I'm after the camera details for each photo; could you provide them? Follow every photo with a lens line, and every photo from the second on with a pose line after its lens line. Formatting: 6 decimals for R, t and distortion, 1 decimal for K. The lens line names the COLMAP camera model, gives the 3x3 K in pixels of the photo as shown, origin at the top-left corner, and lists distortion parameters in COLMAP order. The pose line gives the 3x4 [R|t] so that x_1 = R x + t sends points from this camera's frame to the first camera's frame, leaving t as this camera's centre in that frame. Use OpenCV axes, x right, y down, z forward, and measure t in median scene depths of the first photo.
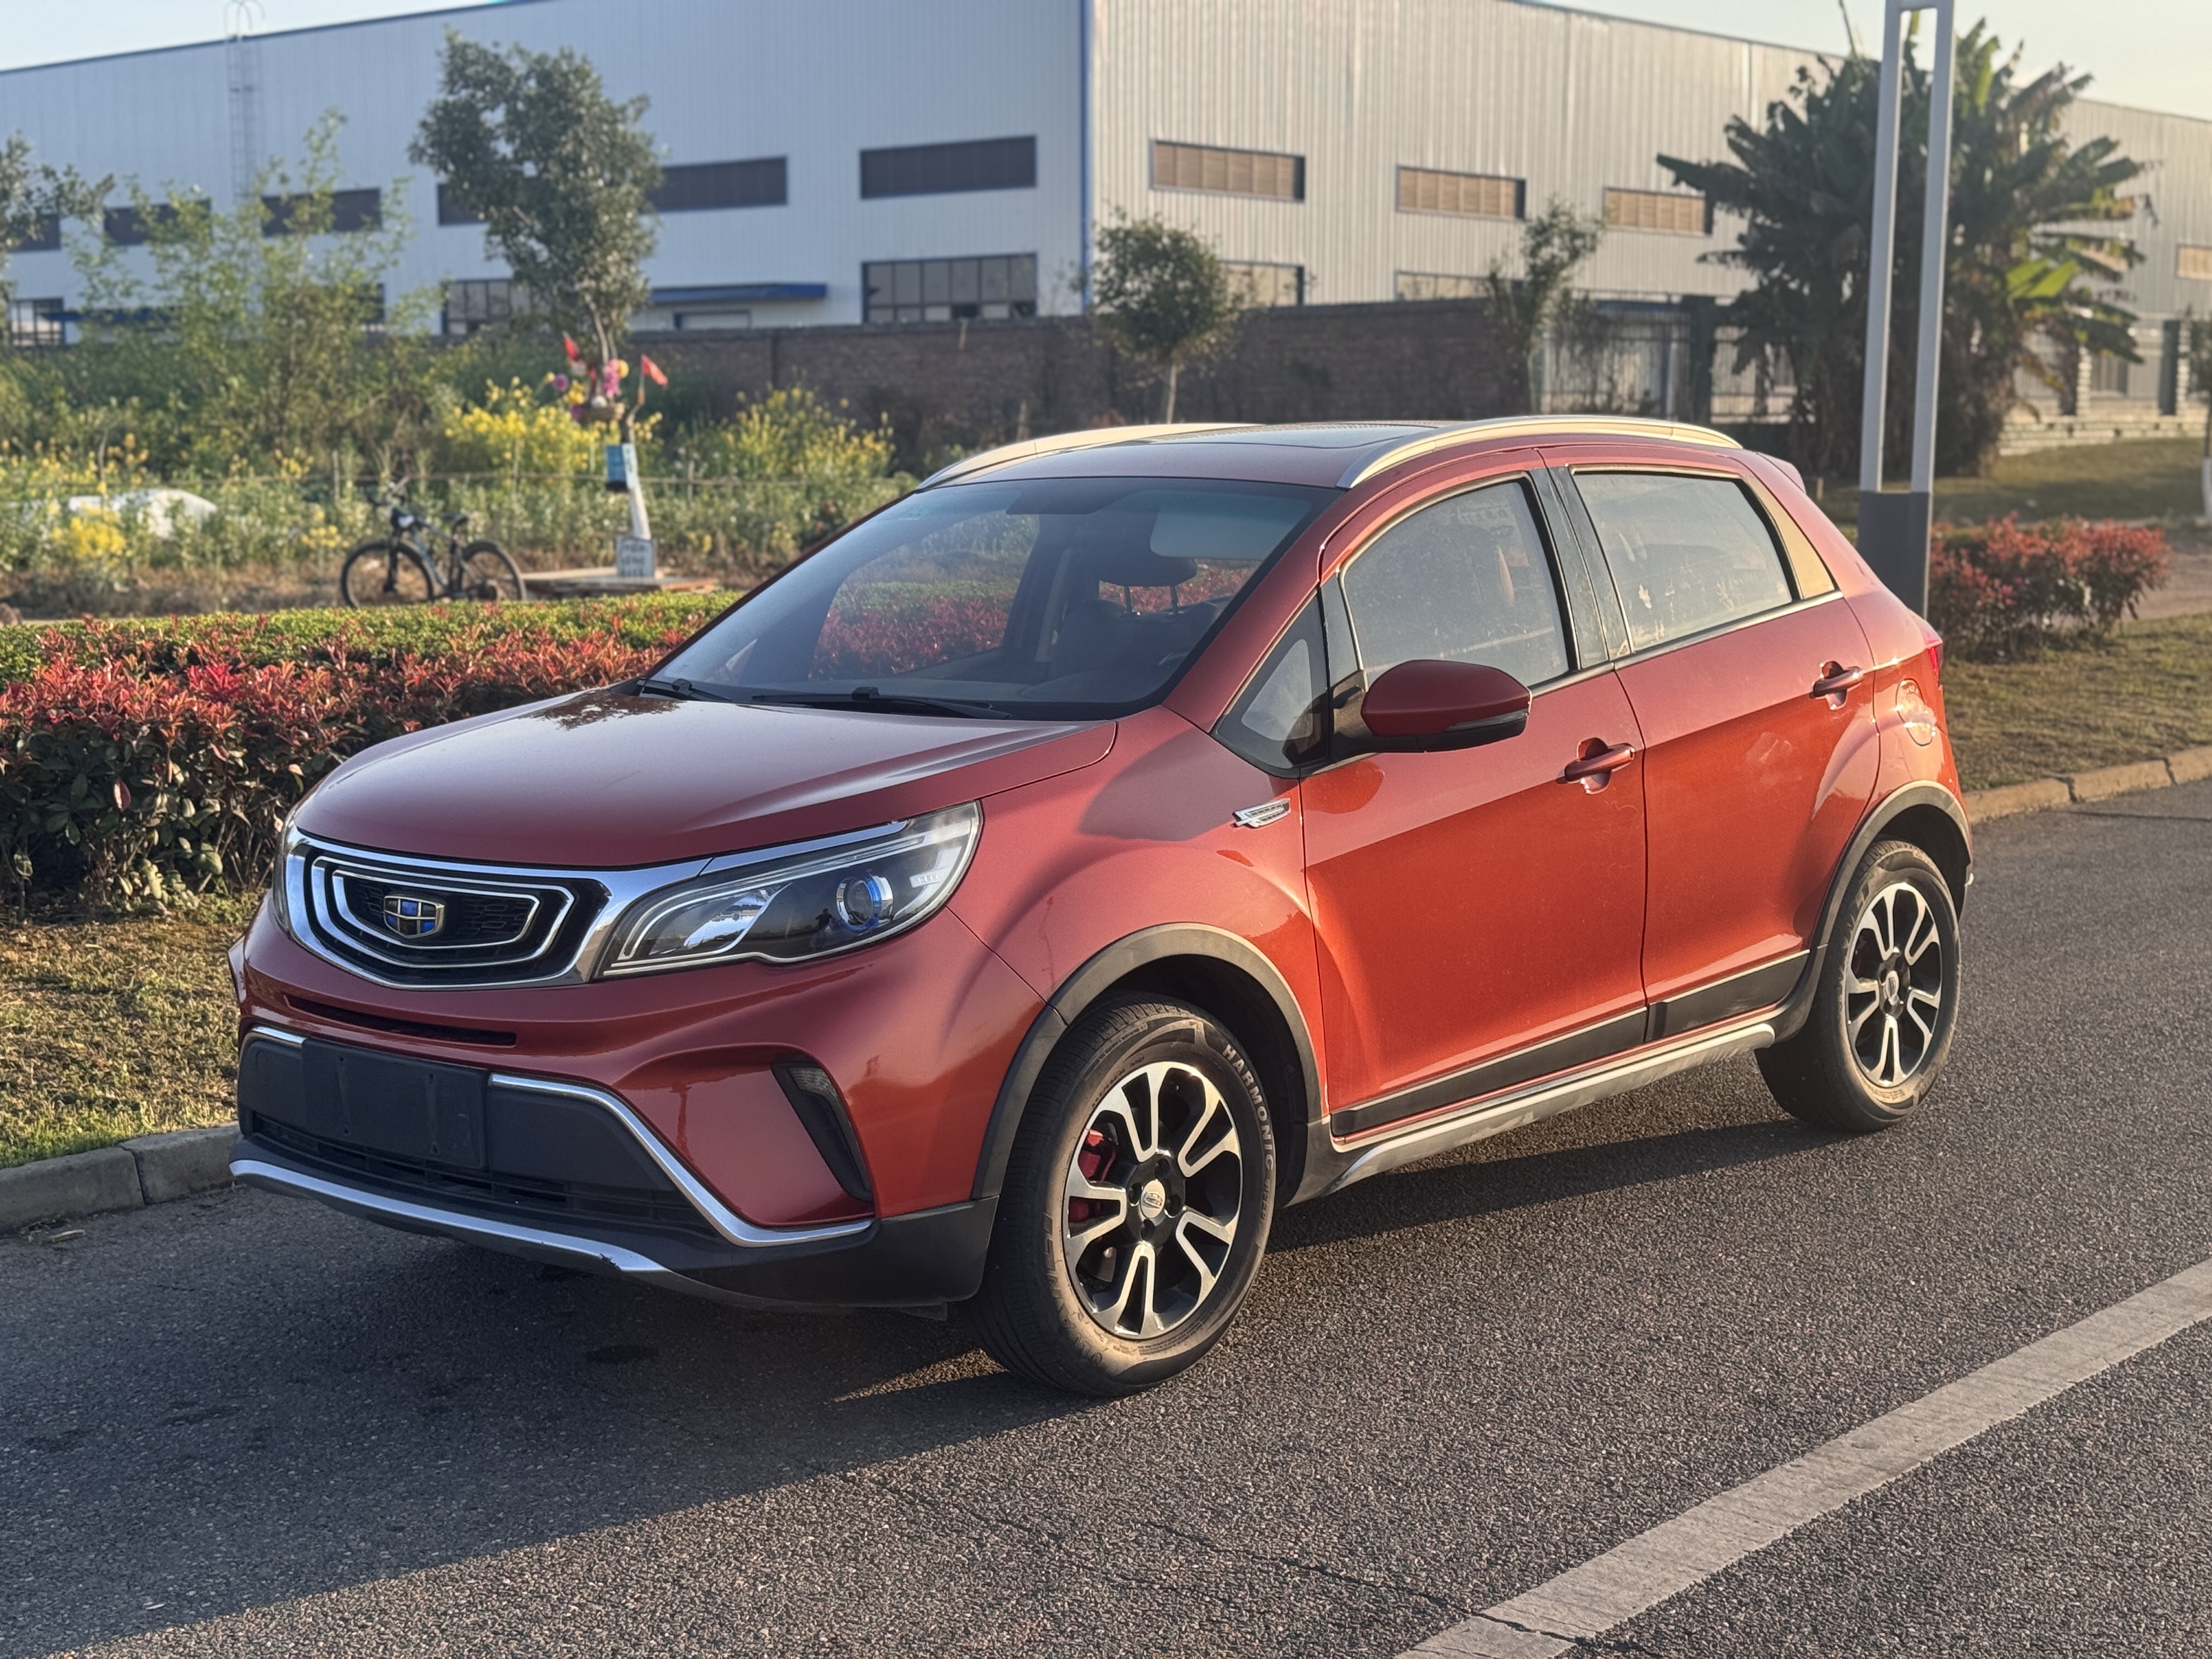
lens RADIAL K [[3047.4, 0, 1106.0], [0, 3047.4, 829.5], [0, 0, 1]] dist [0.037546, -0.009347]
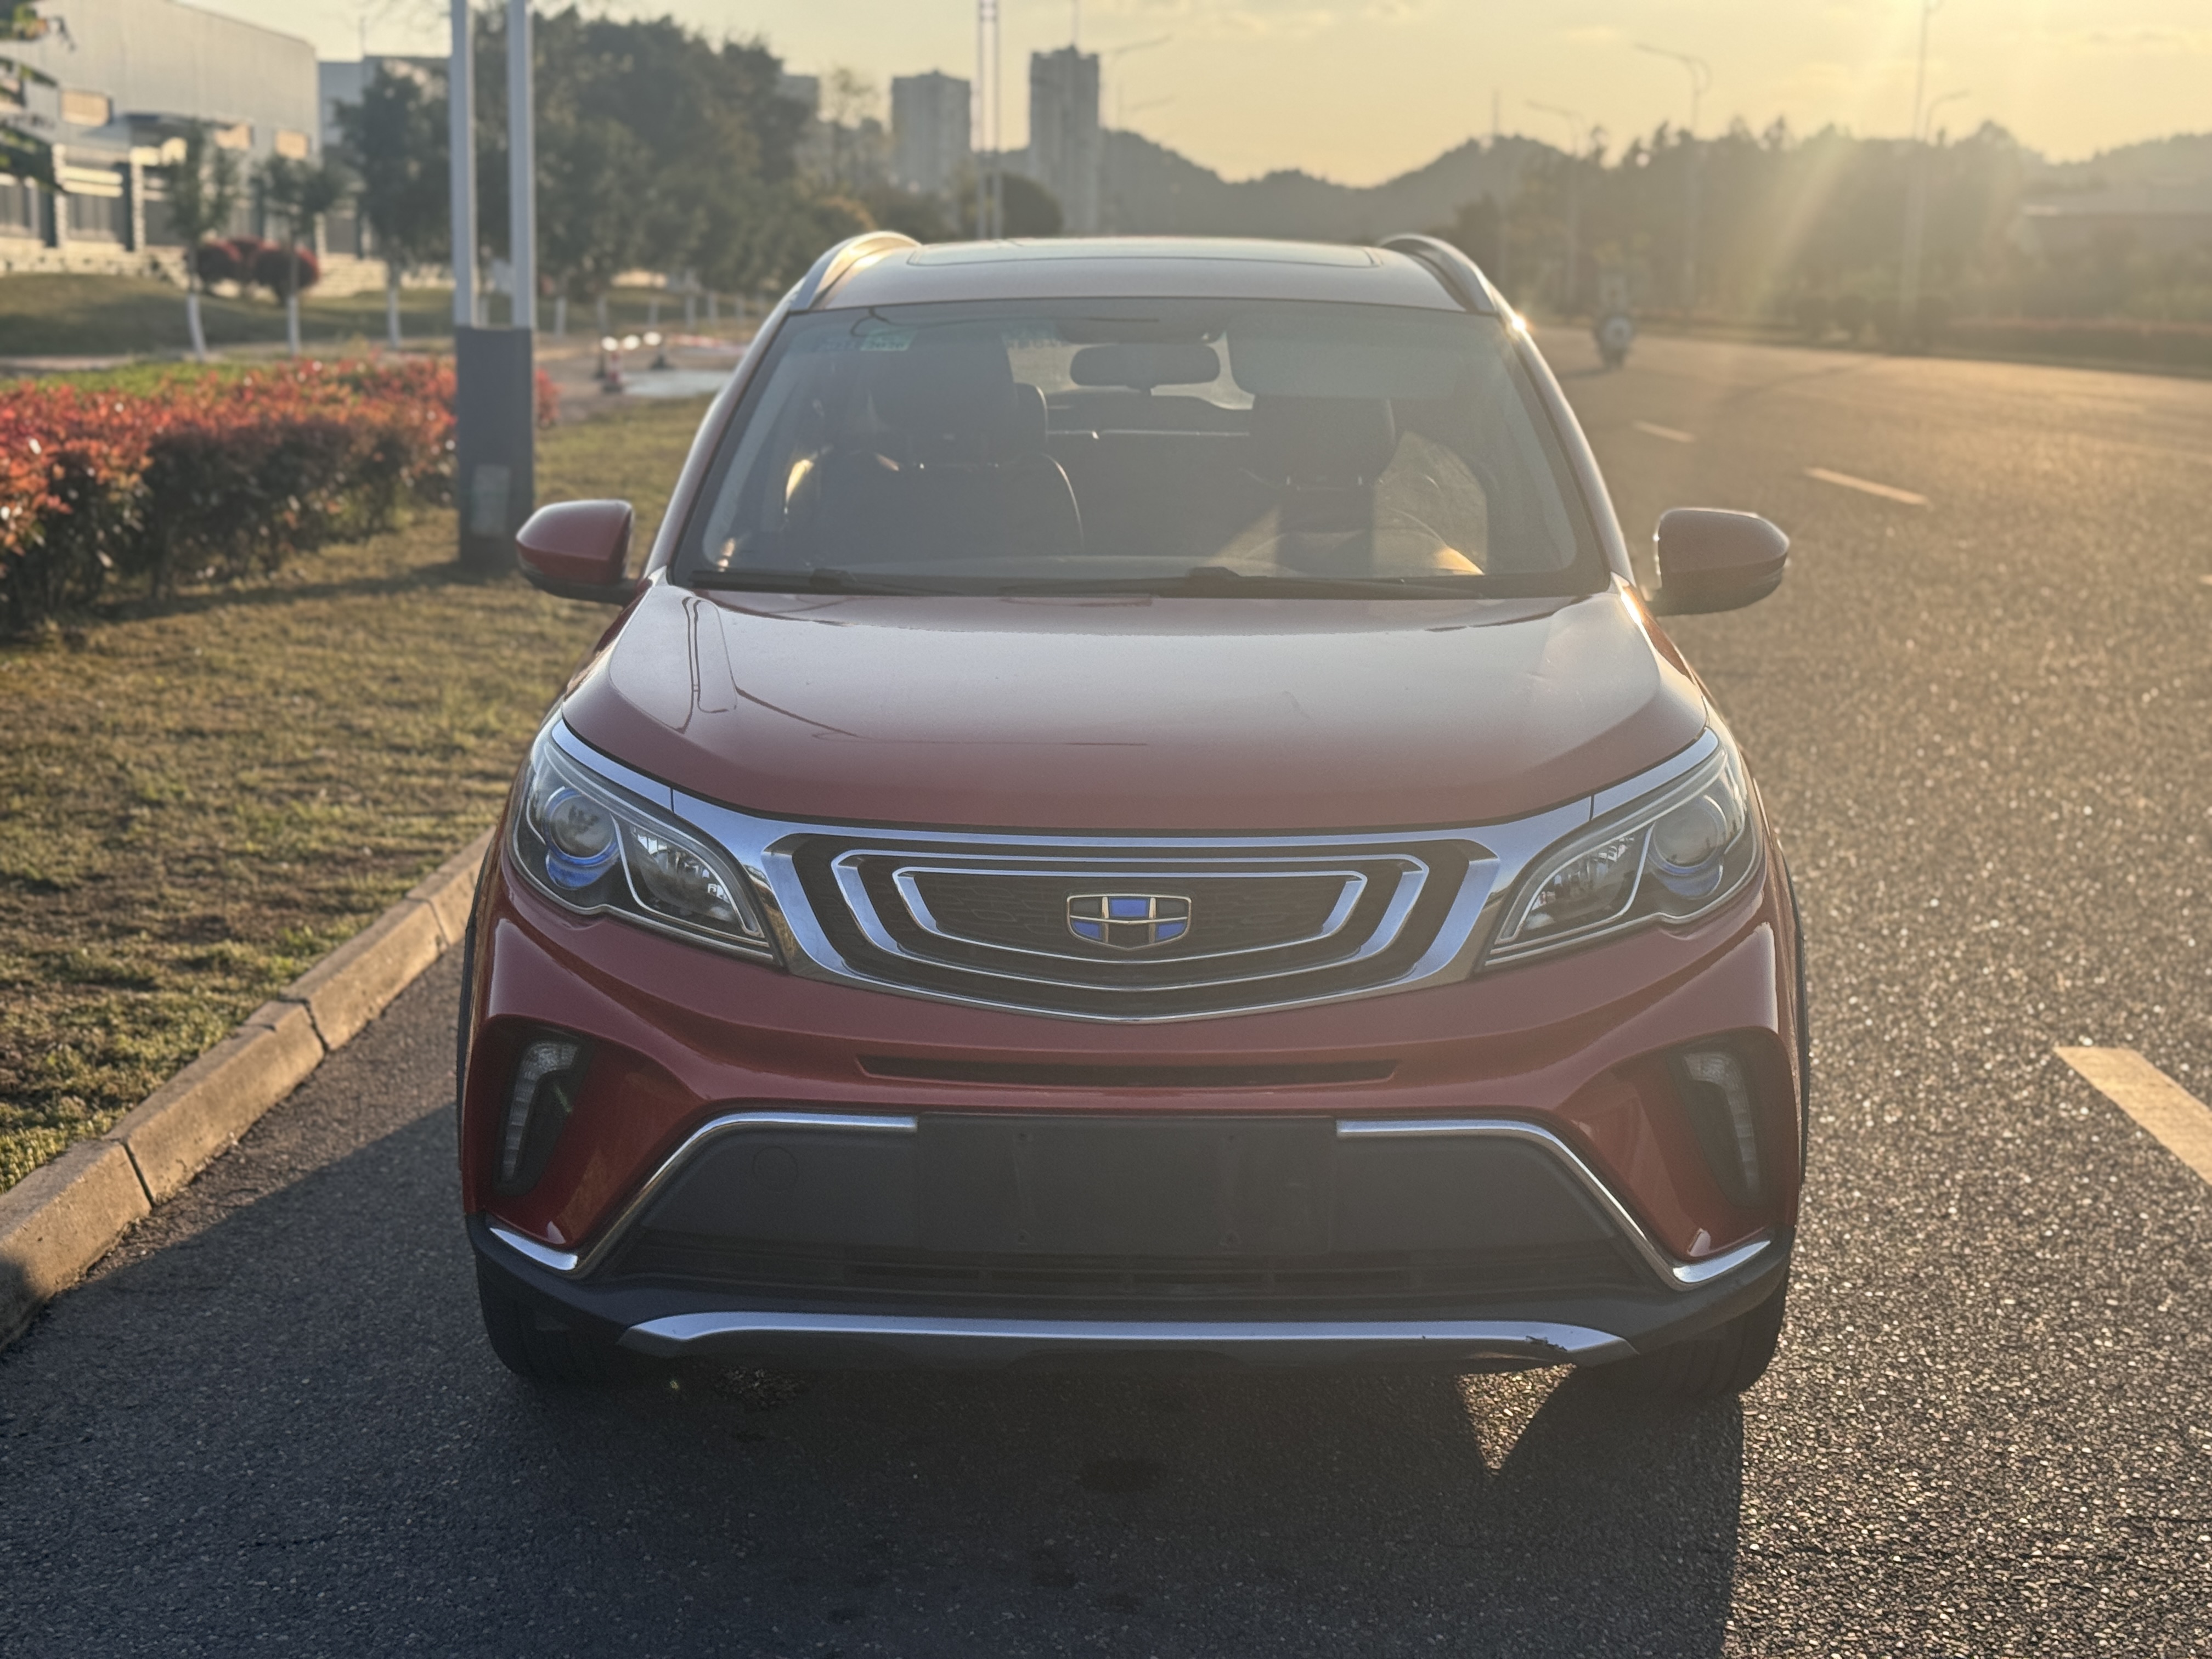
lens RADIAL K [[3047.4, 0, 1106.0], [0, 3047.4, 829.5], [0, 0, 1]] dist [0.037546, -0.009347]
pose [[0.755274, -0.094526, 0.648557, -0.643835], [0.060475, 0.995374, 0.074649, -0.041664], [-0.652613, -0.017159, 0.757497, 0.453827]]
